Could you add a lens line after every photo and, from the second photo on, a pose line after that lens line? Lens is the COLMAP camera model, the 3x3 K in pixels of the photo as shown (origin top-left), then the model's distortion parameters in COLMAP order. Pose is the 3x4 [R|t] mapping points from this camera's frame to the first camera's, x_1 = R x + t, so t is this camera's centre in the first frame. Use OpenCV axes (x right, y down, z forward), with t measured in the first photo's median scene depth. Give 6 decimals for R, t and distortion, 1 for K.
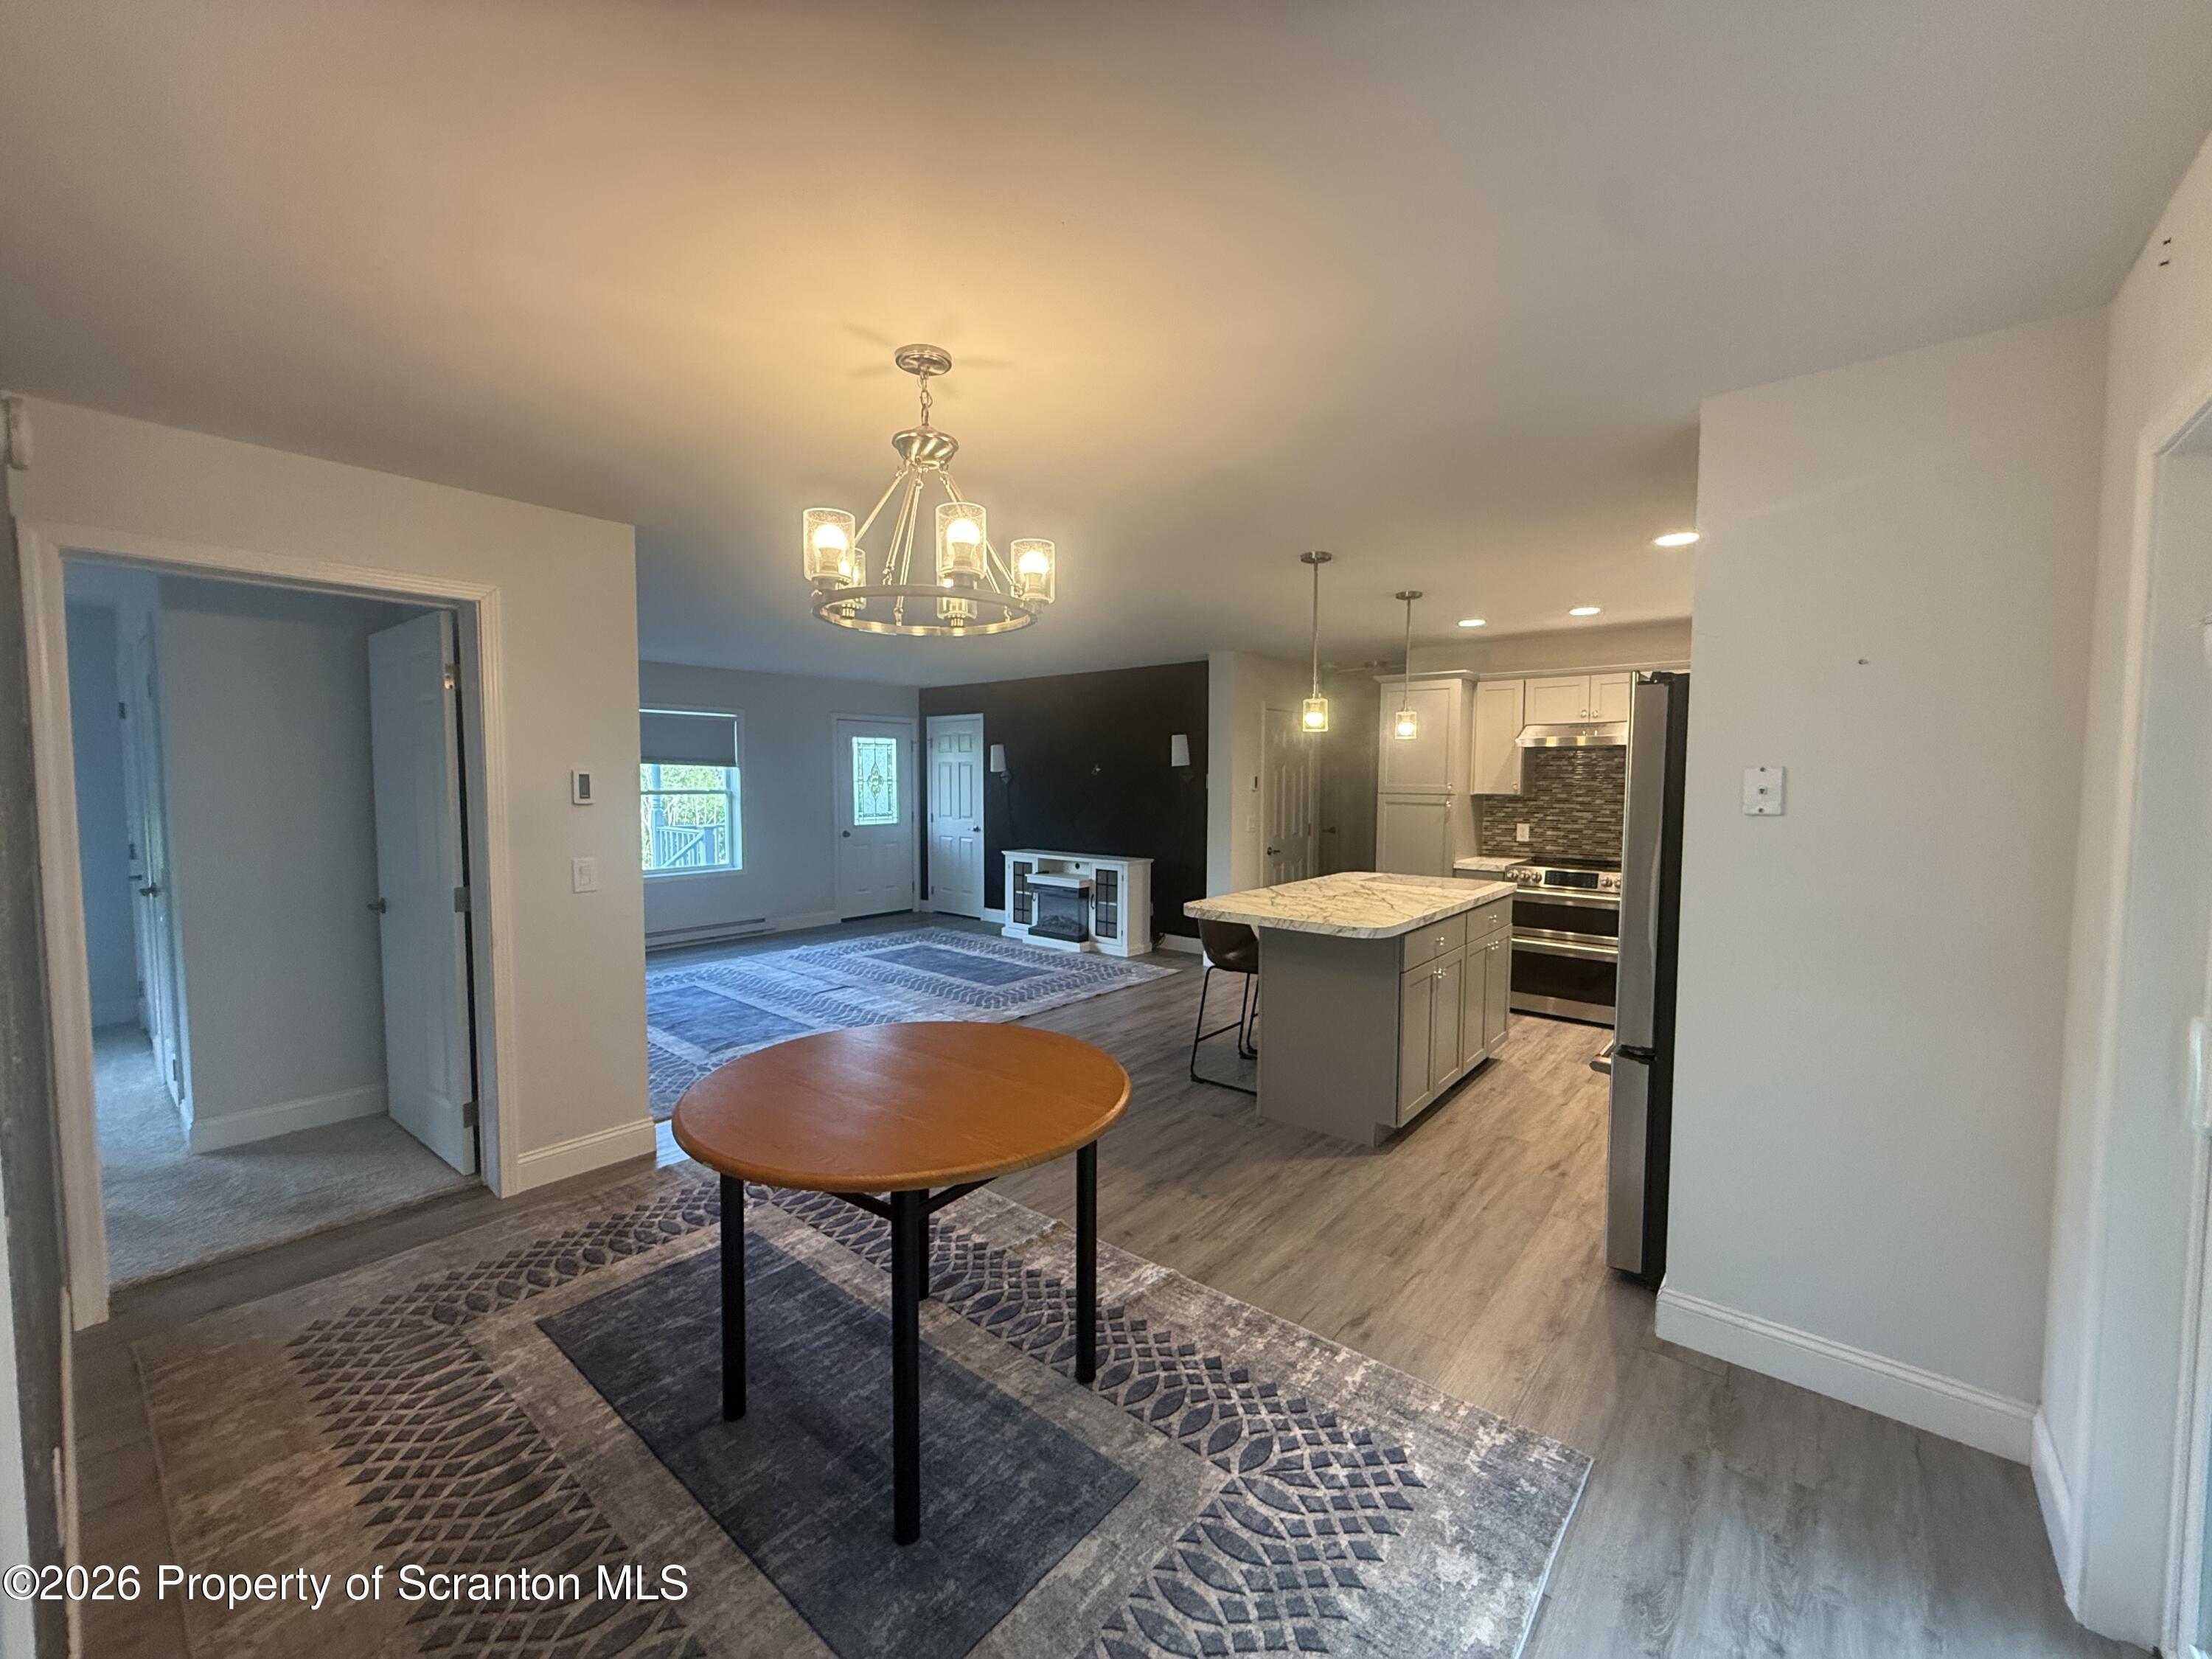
lens RADIAL K [[883.3, 0, 1092.8], [0, 883.3, 825.7], [0, 0, 1]] dist [-0.000304, -0.000014]
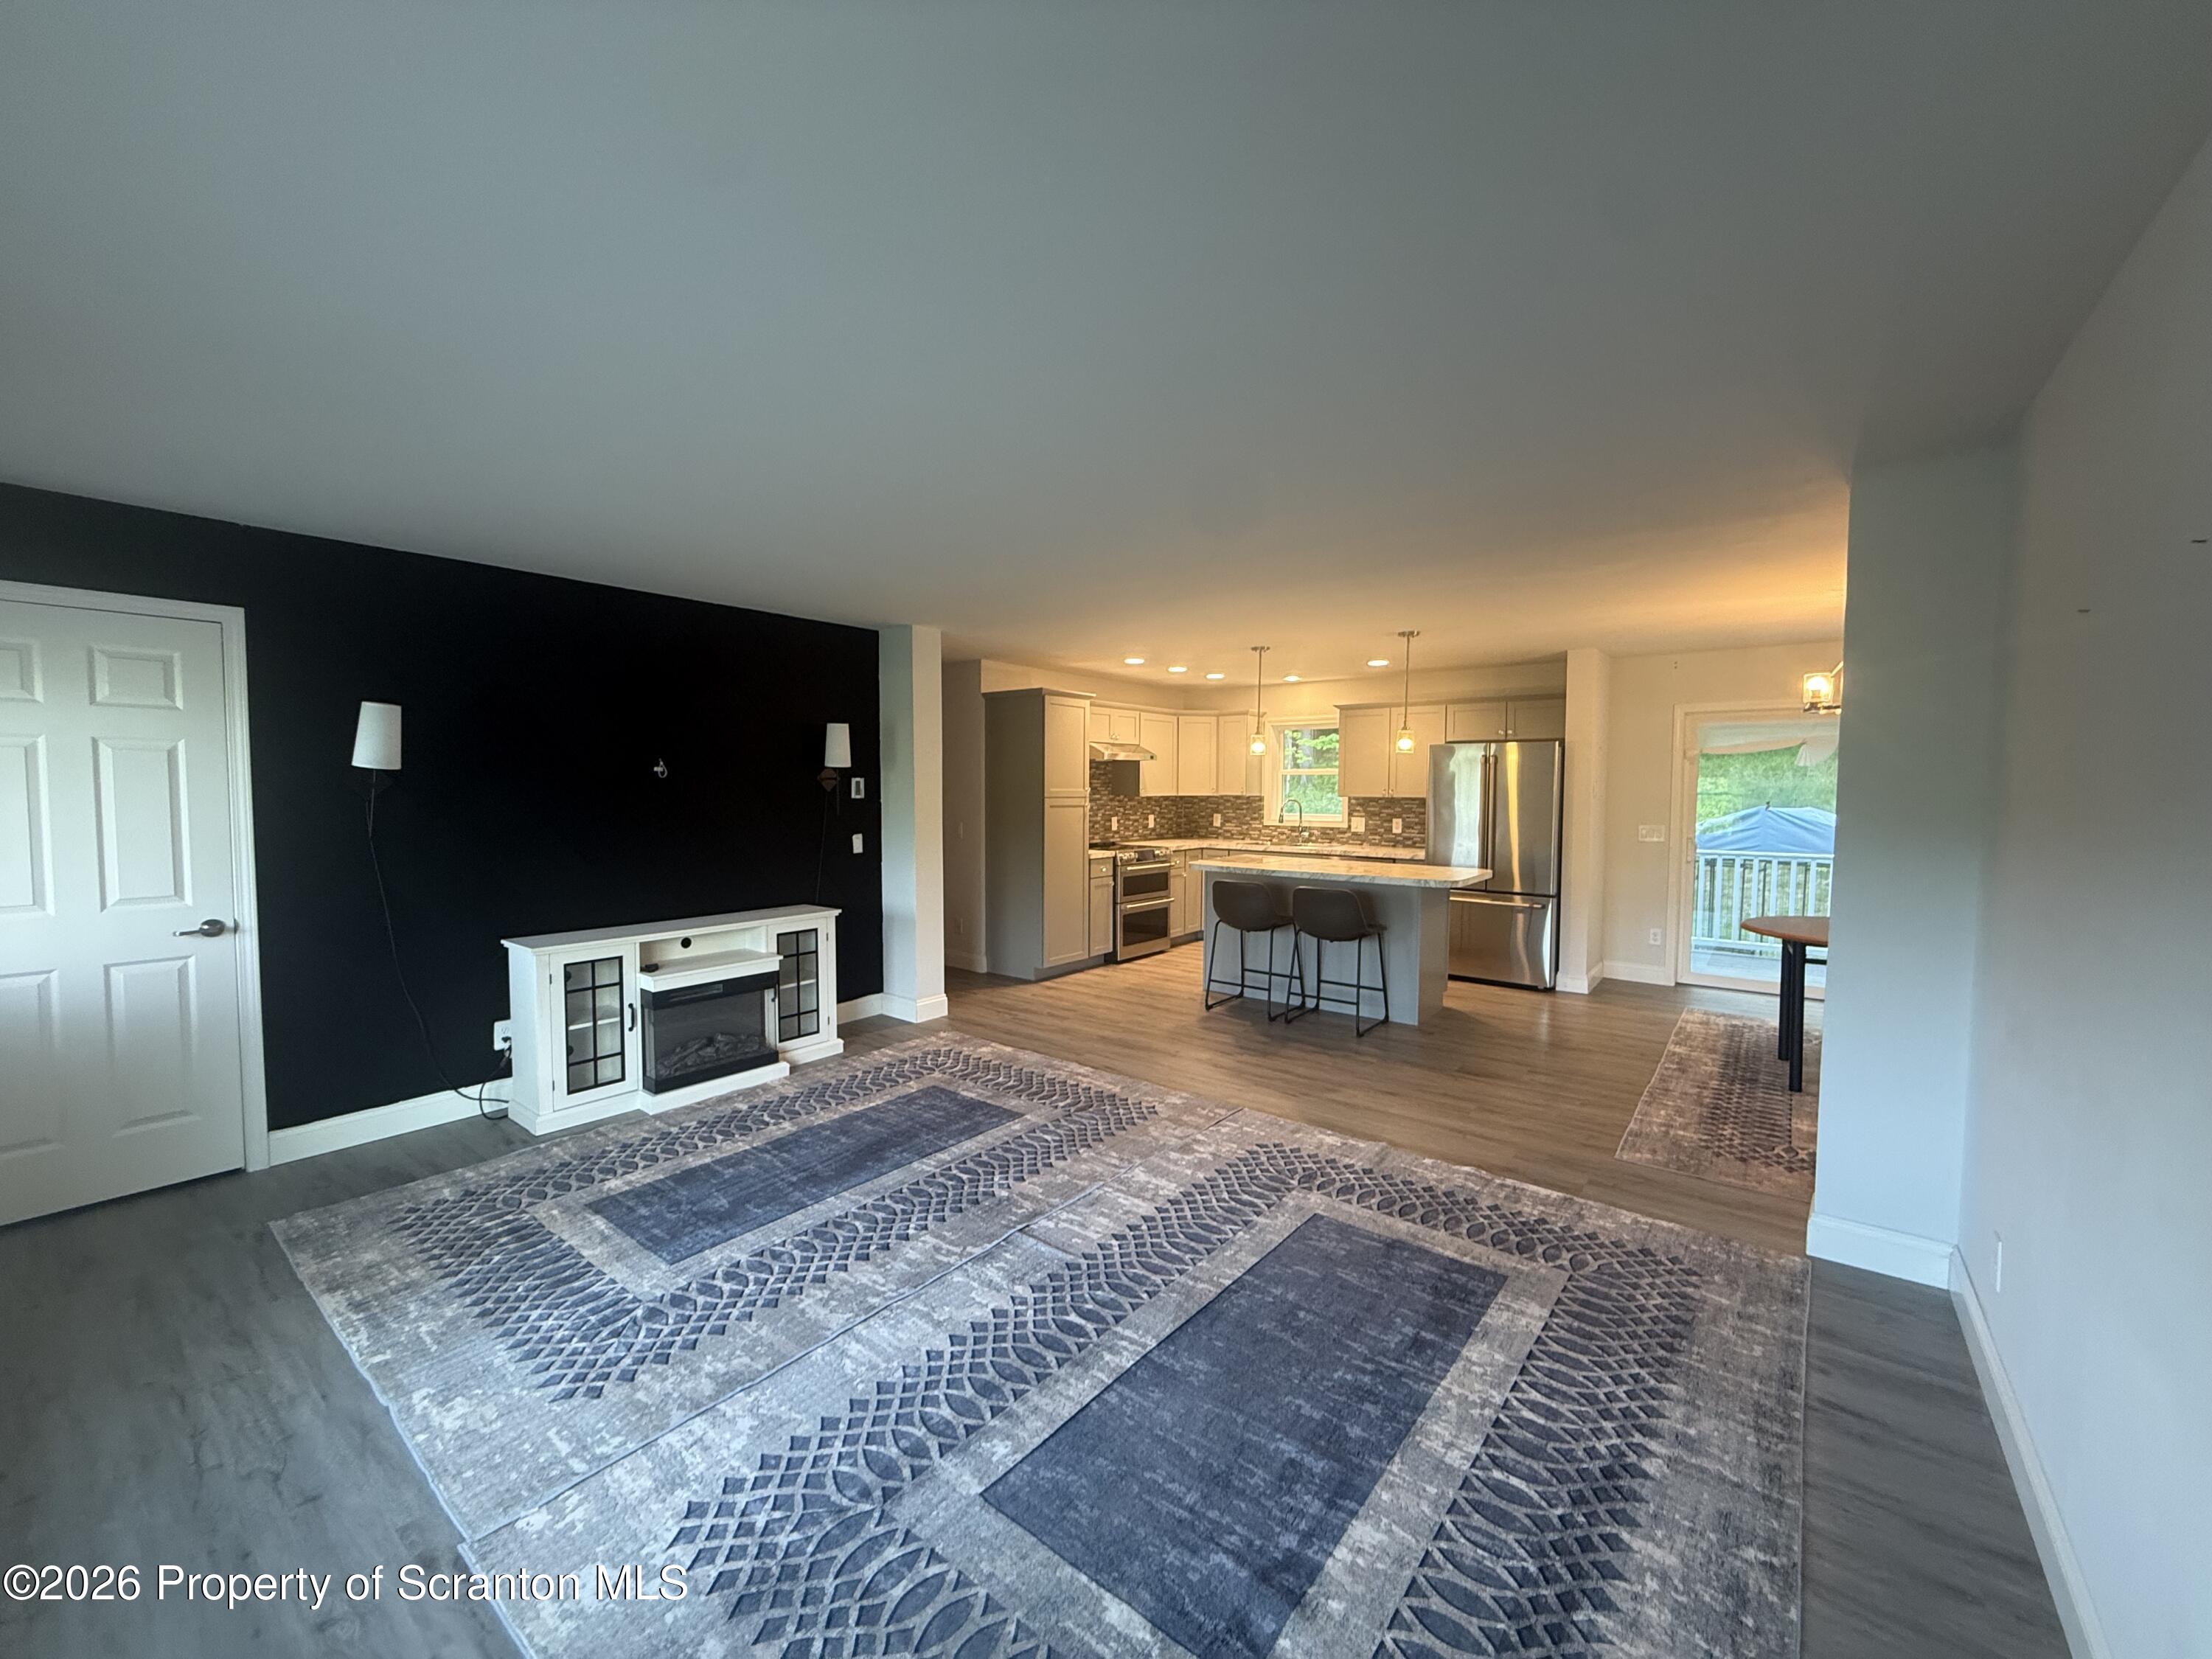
lens RADIAL K [[883.3, 0, 1098.9], [0, 883.3, 830.3], [0, 0, 1]] dist [-0.000304, -0.000014]
pose [[-0.037198, -0.056188, 0.997727, -0.620225], [0.052362, 0.996937, 0.058096, -0.046983], [-0.997935, 0.054404, -0.034142, 0.810024]]
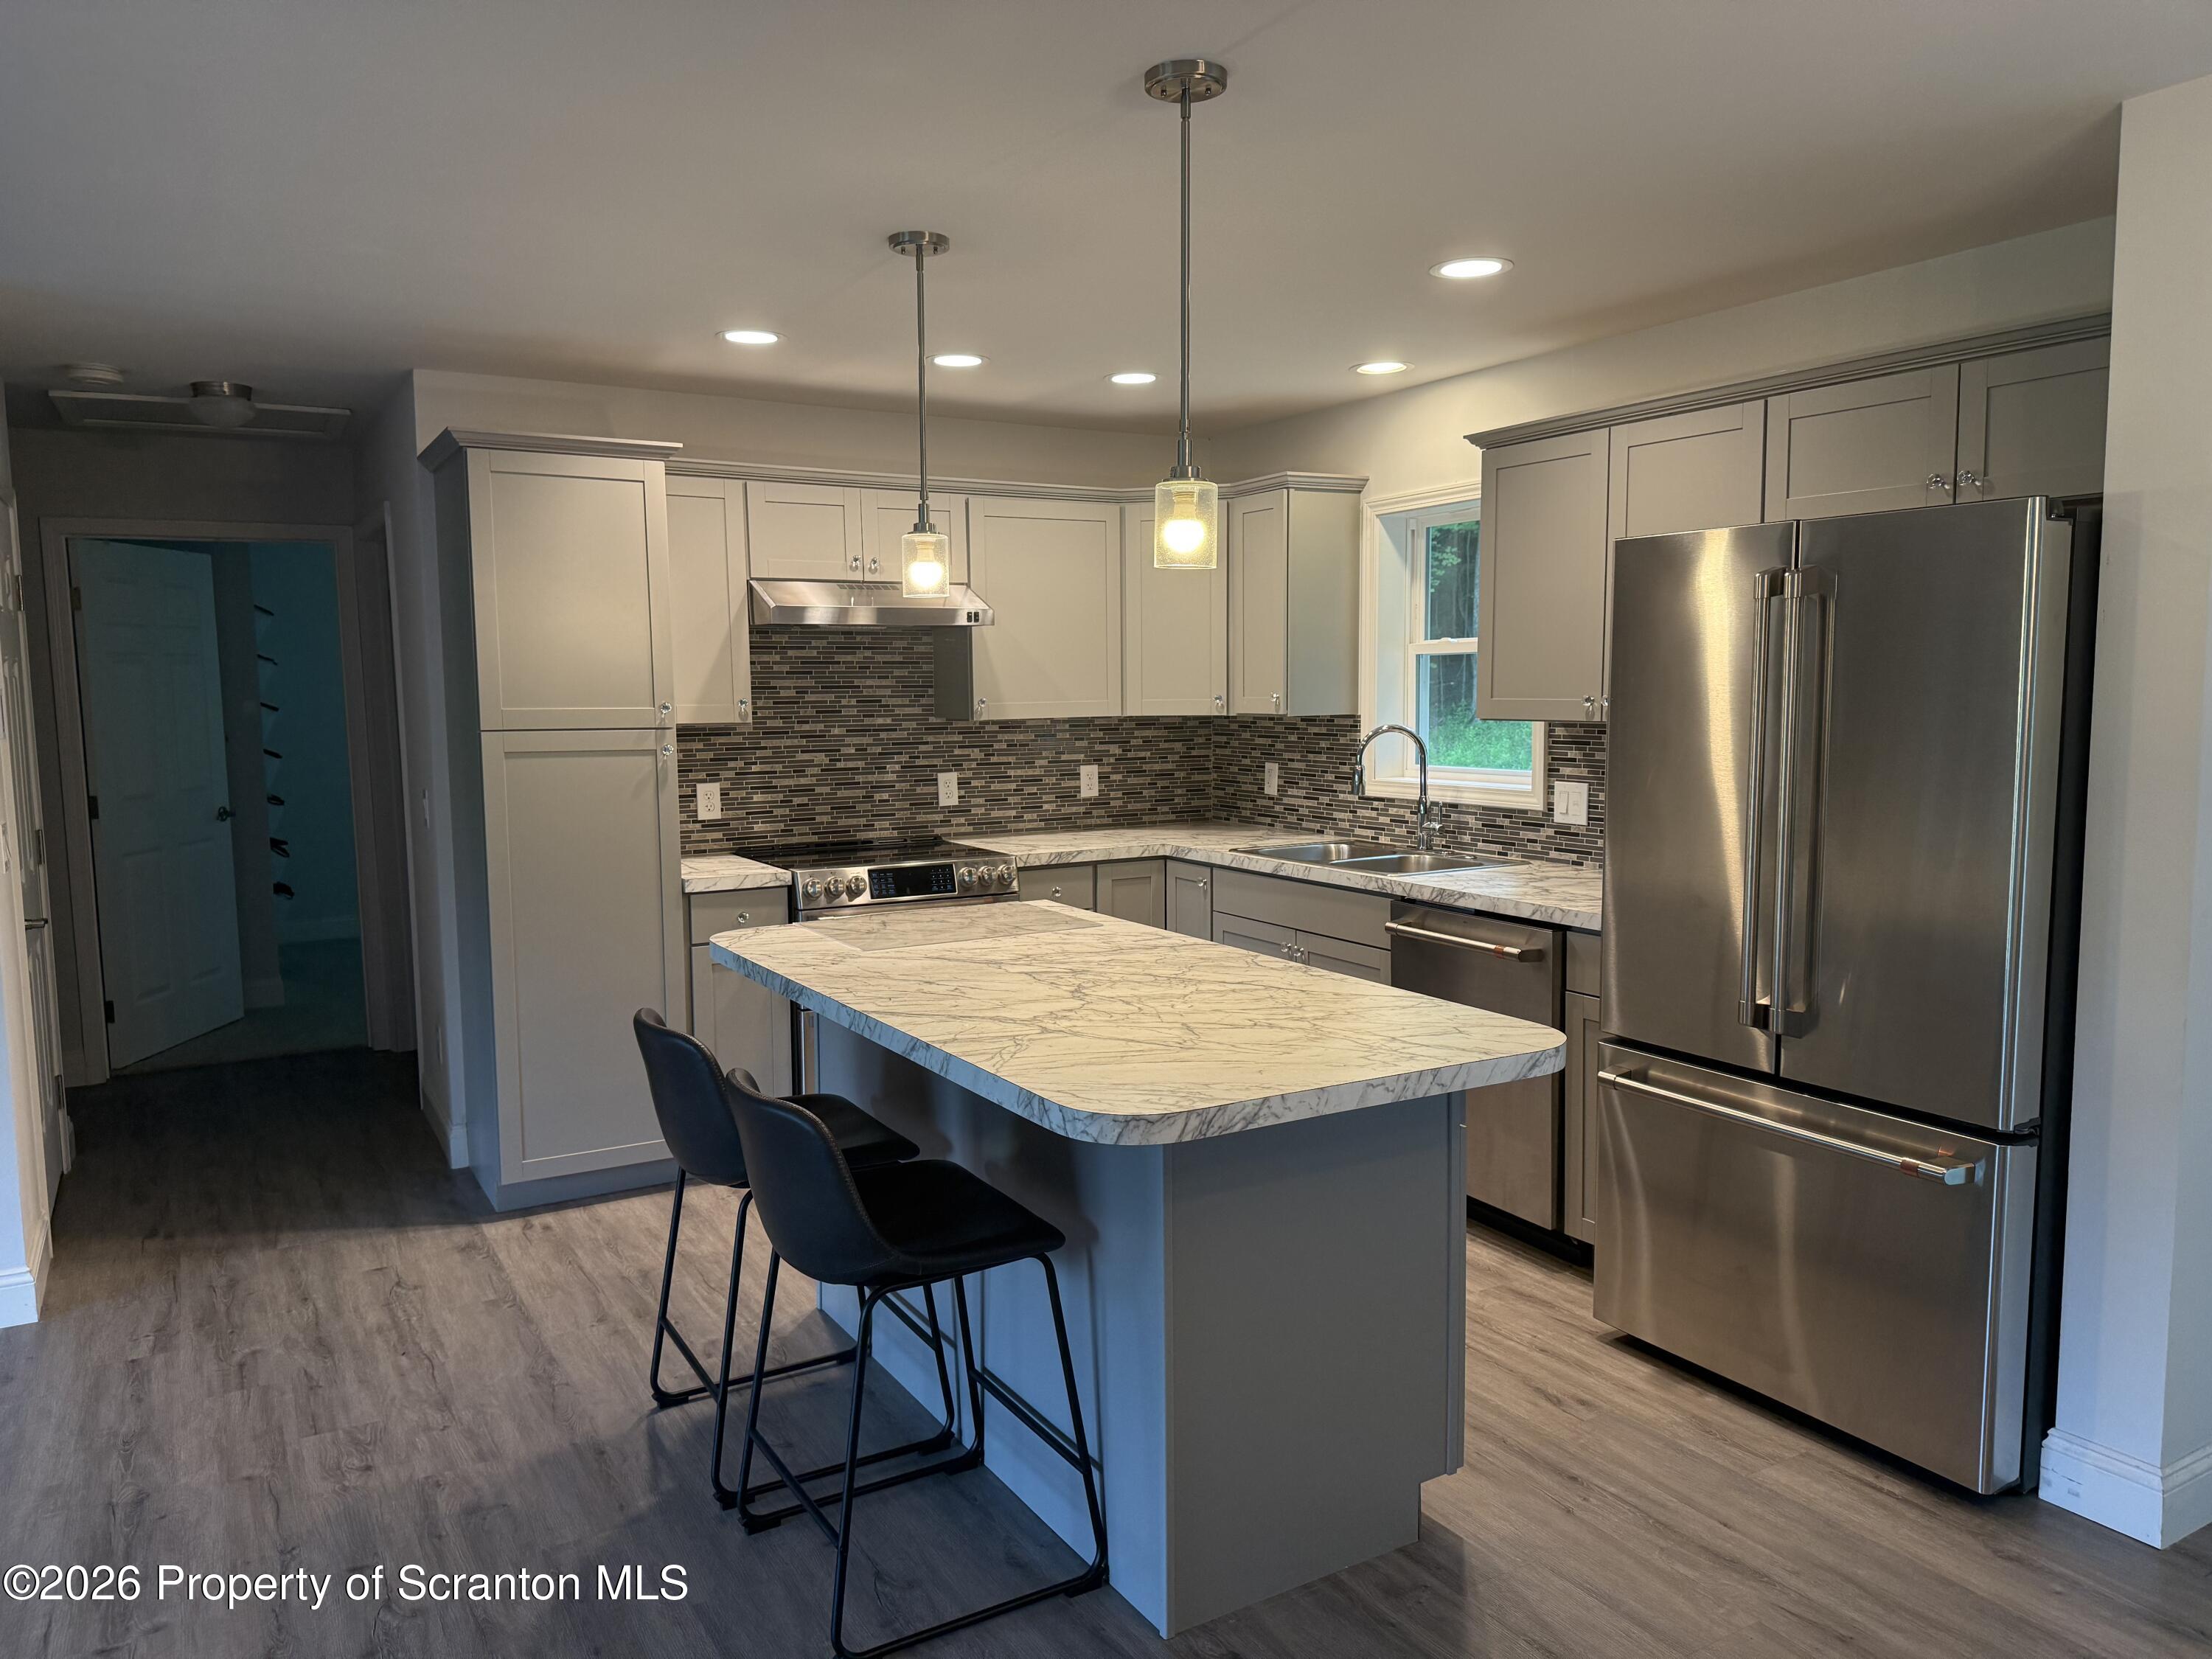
lens RADIAL K [[1552.7, 0, 1093.7], [0, 1552.7, 837.1], [0, 0, 1]] dist [0.045676, -0.055742]
pose [[0.333361, -0.102878, 0.937169, -0.202112], [0.064418, 0.994191, 0.086223, -0.027098], [-0.940596, 0.031627, 0.338052, 0.424156]]
